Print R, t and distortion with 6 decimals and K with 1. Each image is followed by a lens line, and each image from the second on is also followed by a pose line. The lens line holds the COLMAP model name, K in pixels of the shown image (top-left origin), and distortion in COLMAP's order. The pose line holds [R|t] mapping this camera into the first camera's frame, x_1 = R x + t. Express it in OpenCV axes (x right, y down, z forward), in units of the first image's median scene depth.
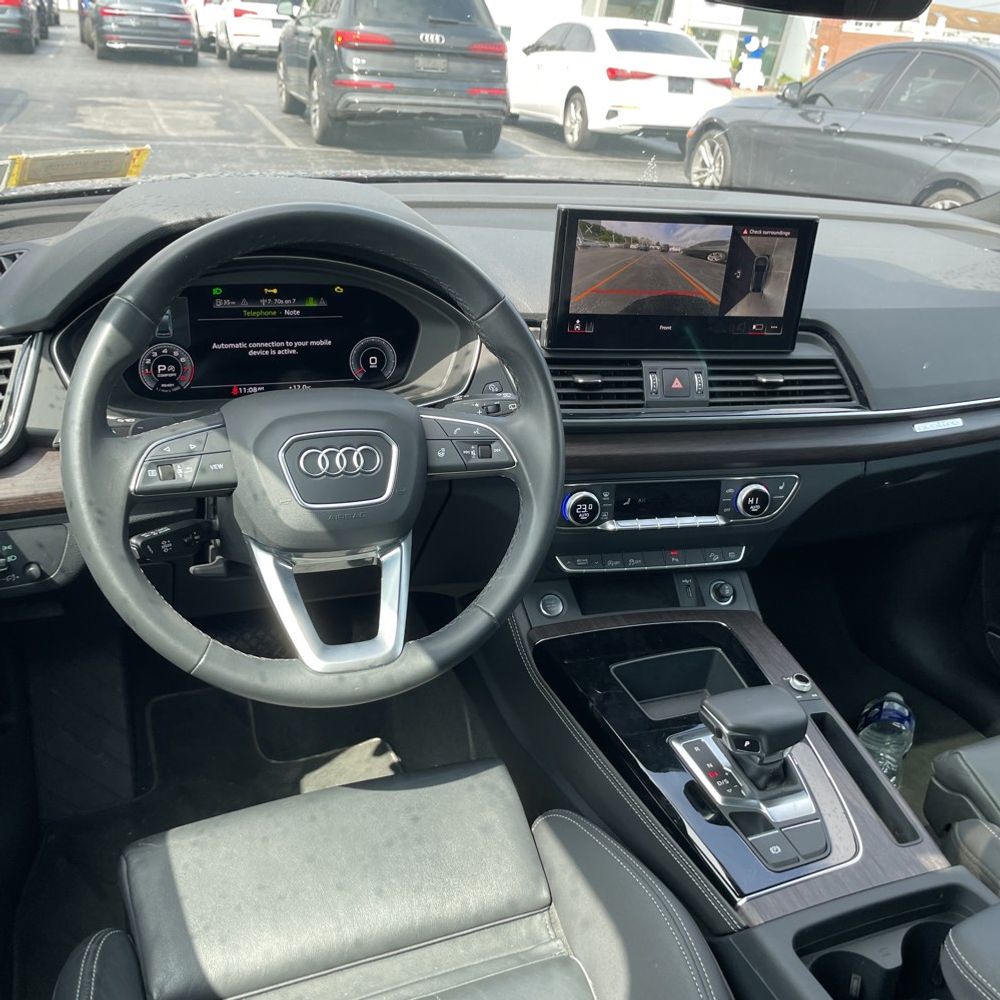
lens RADIAL K [[1021.6, 0, 502.7], [0, 1021.6, 492.4], [0, 0, 1]] dist [0.044288, 0.000000]
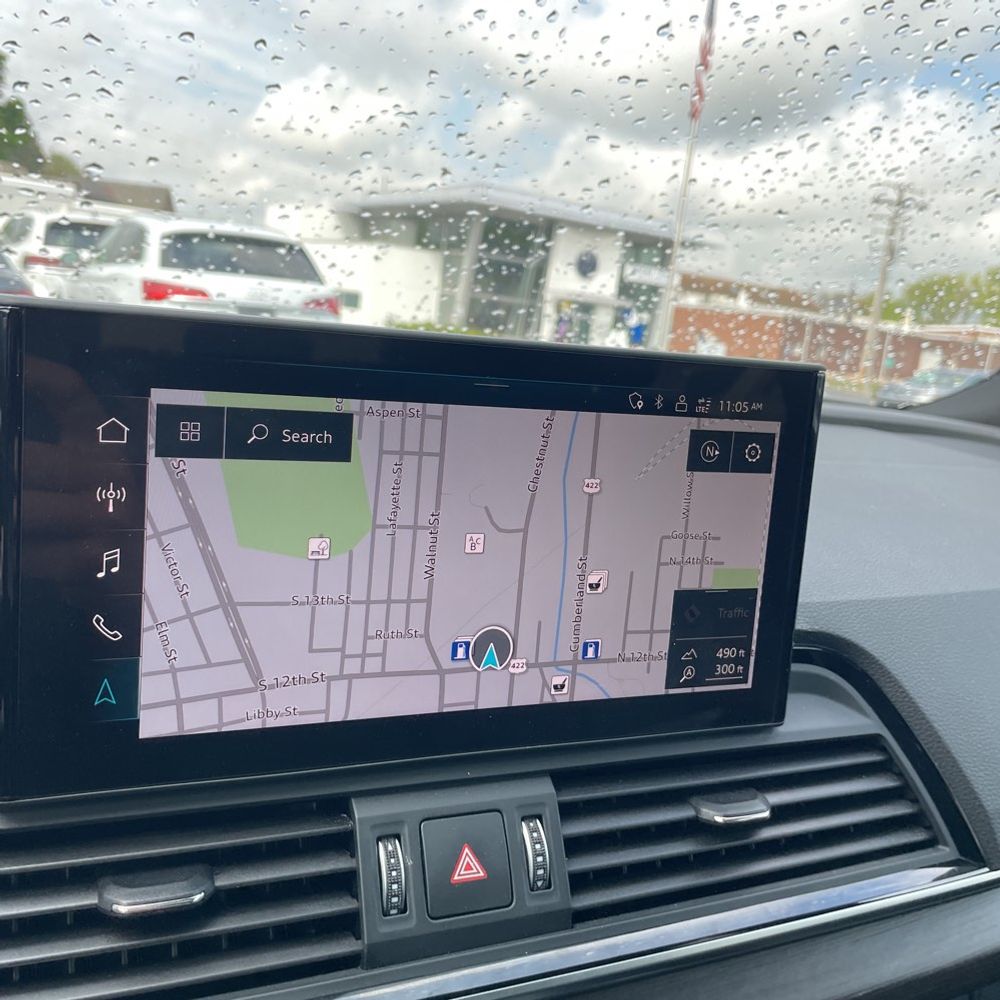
lens RADIAL K [[1021.6, 0, 506.7], [0, 1021.6, 495.1], [0, 0, 1]] dist [0.044288, 0.000000]
pose [[0.985555, -0.026979, 0.167192, 0.128853], [0.065771, 0.970713, -0.231063, -0.139432], [-0.156061, 0.238721, 0.958466, 0.649665]]
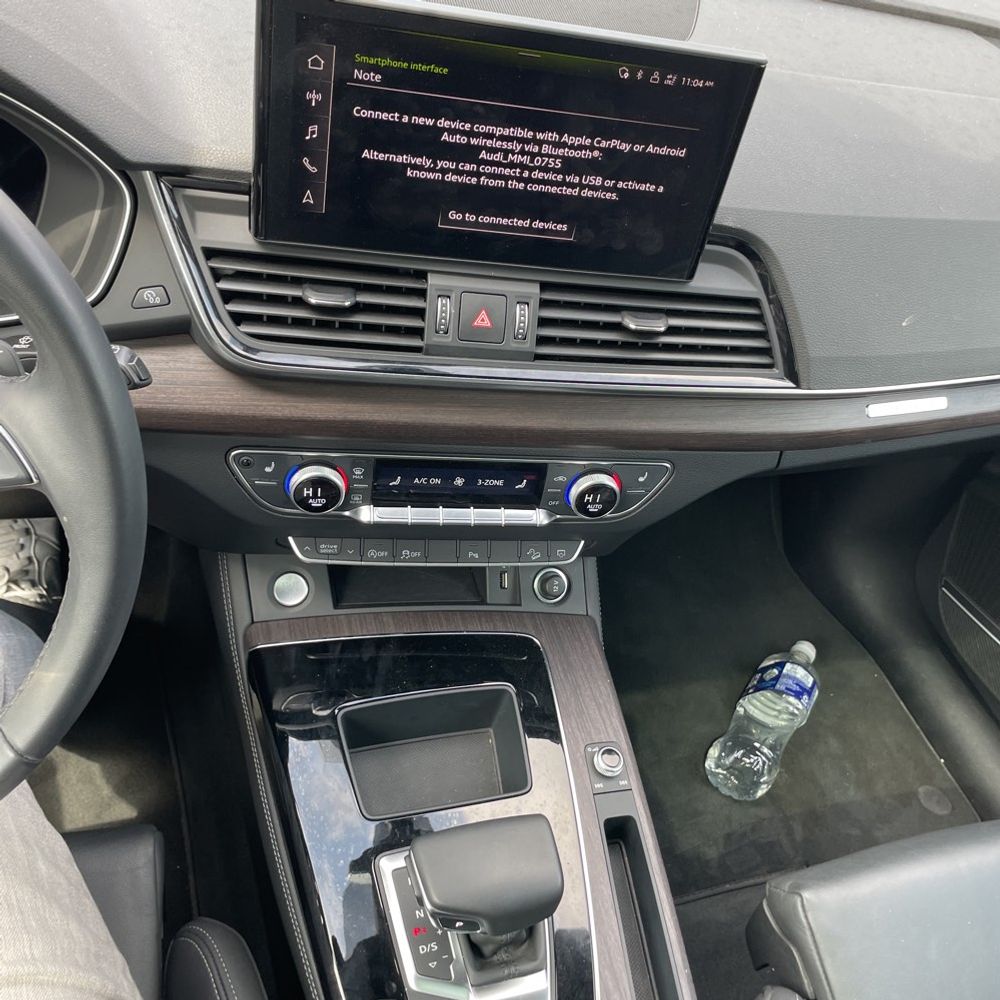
lens RADIAL K [[1021.6, 0, 503.9], [0, 1021.6, 509.0], [0, 0, 1]] dist [0.044288, 0.000000]
pose [[0.990328, 0.138738, -0.001464, 0.194217], [-0.131445, 0.941544, 0.310189, -0.185220], [0.044413, -0.306997, 0.950674, 0.379029]]
